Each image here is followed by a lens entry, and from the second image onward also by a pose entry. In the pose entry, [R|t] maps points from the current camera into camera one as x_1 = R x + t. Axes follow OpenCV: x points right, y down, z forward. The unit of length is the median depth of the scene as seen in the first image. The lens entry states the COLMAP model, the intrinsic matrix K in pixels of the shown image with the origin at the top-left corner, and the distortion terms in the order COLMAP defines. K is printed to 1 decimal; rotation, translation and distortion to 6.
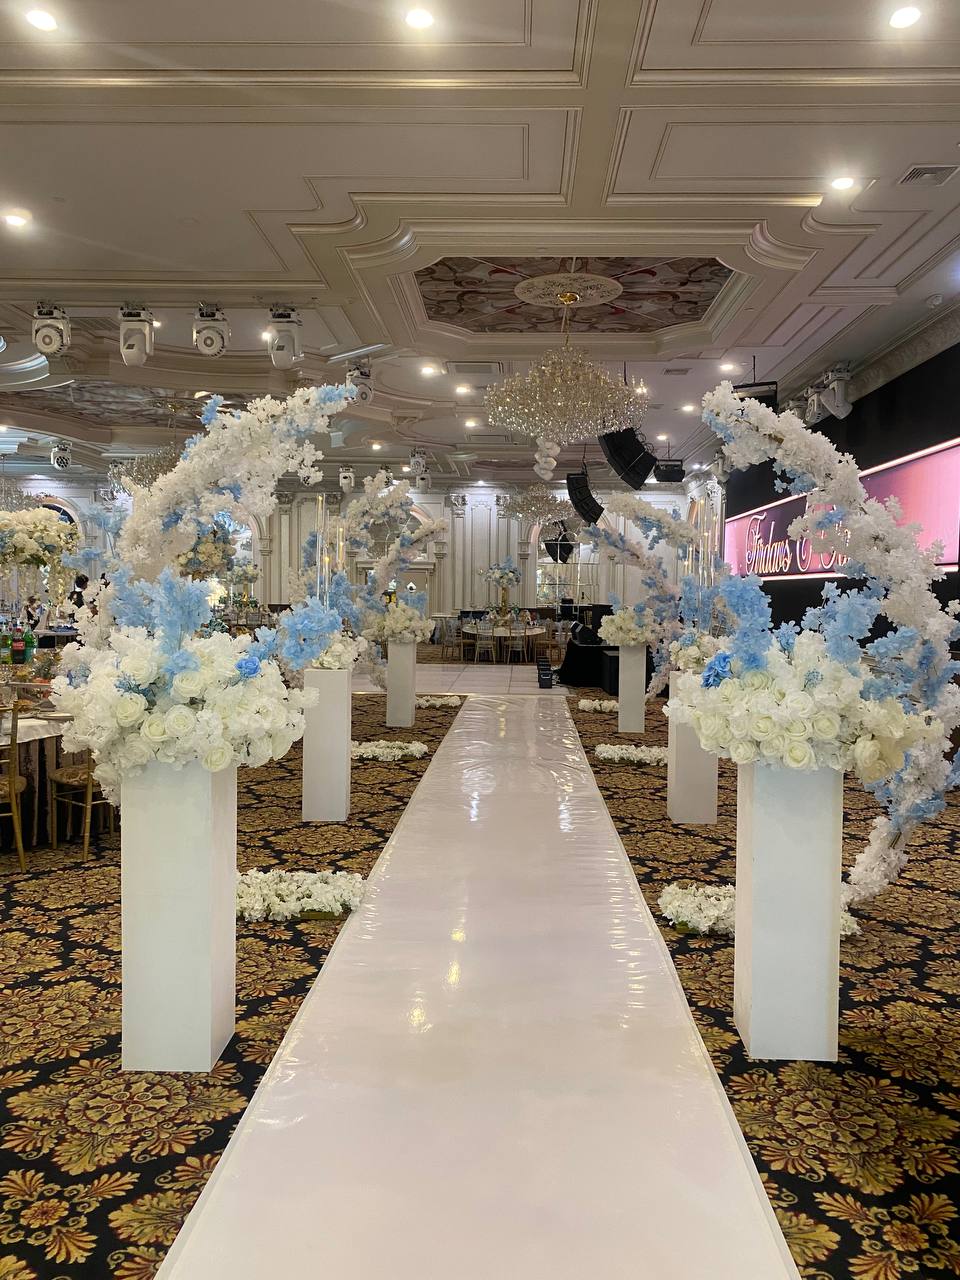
lens RADIAL K [[872.4, 0, 521.7], [0, 872.4, 641.0], [0, 0, 1]] dist [0.050104, -0.038746]
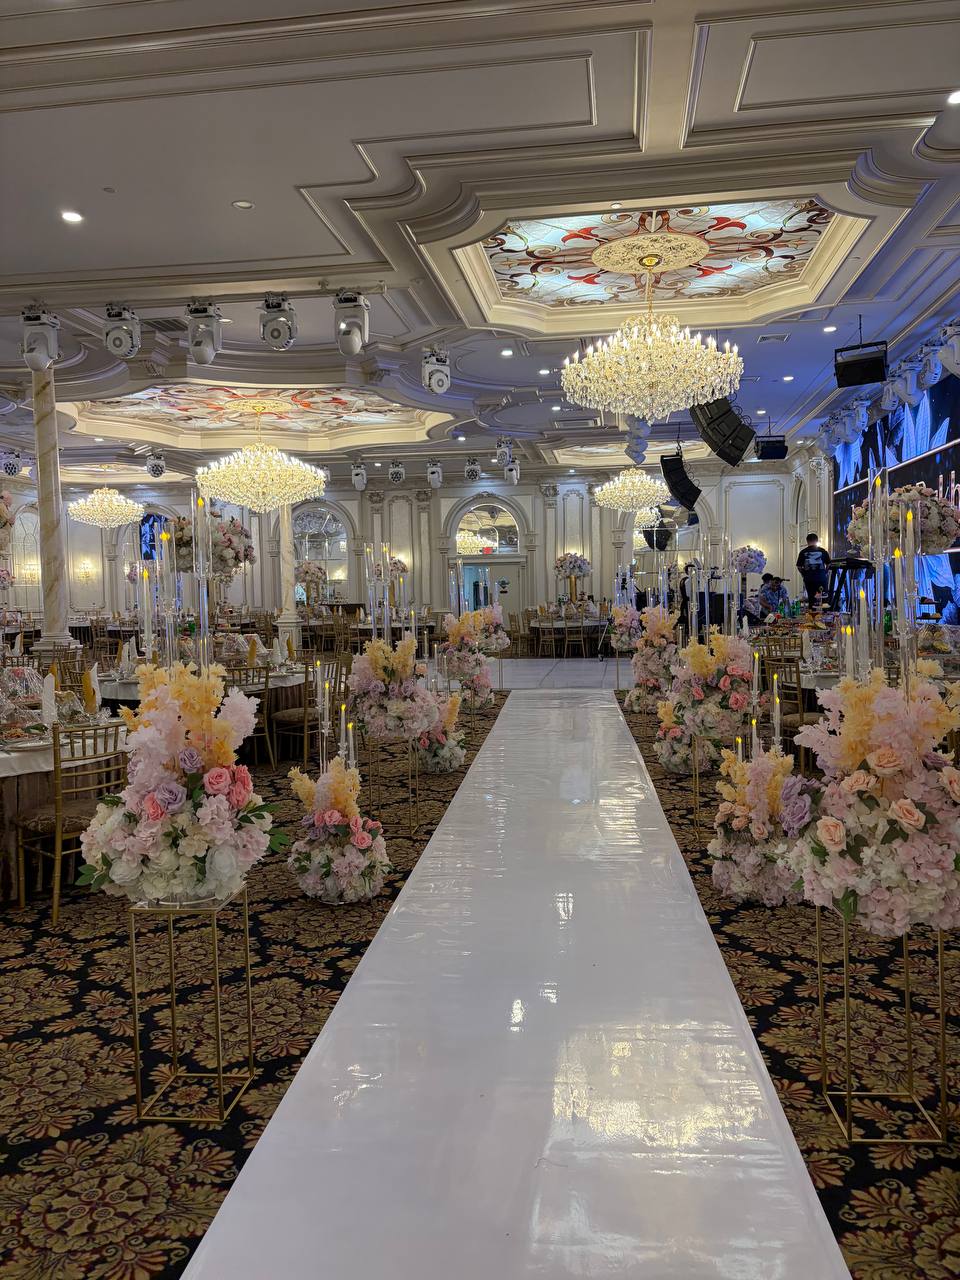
lens RADIAL K [[872.4, 0, 521.7], [0, 872.4, 641.0], [0, 0, 1]] dist [0.050104, -0.038746]
pose [[0.992857, -0.027851, -0.116014, 0.041673], [0.028841, 0.999560, 0.006863, 0.000304], [0.115772, -0.010160, 0.993224, 0.158522]]
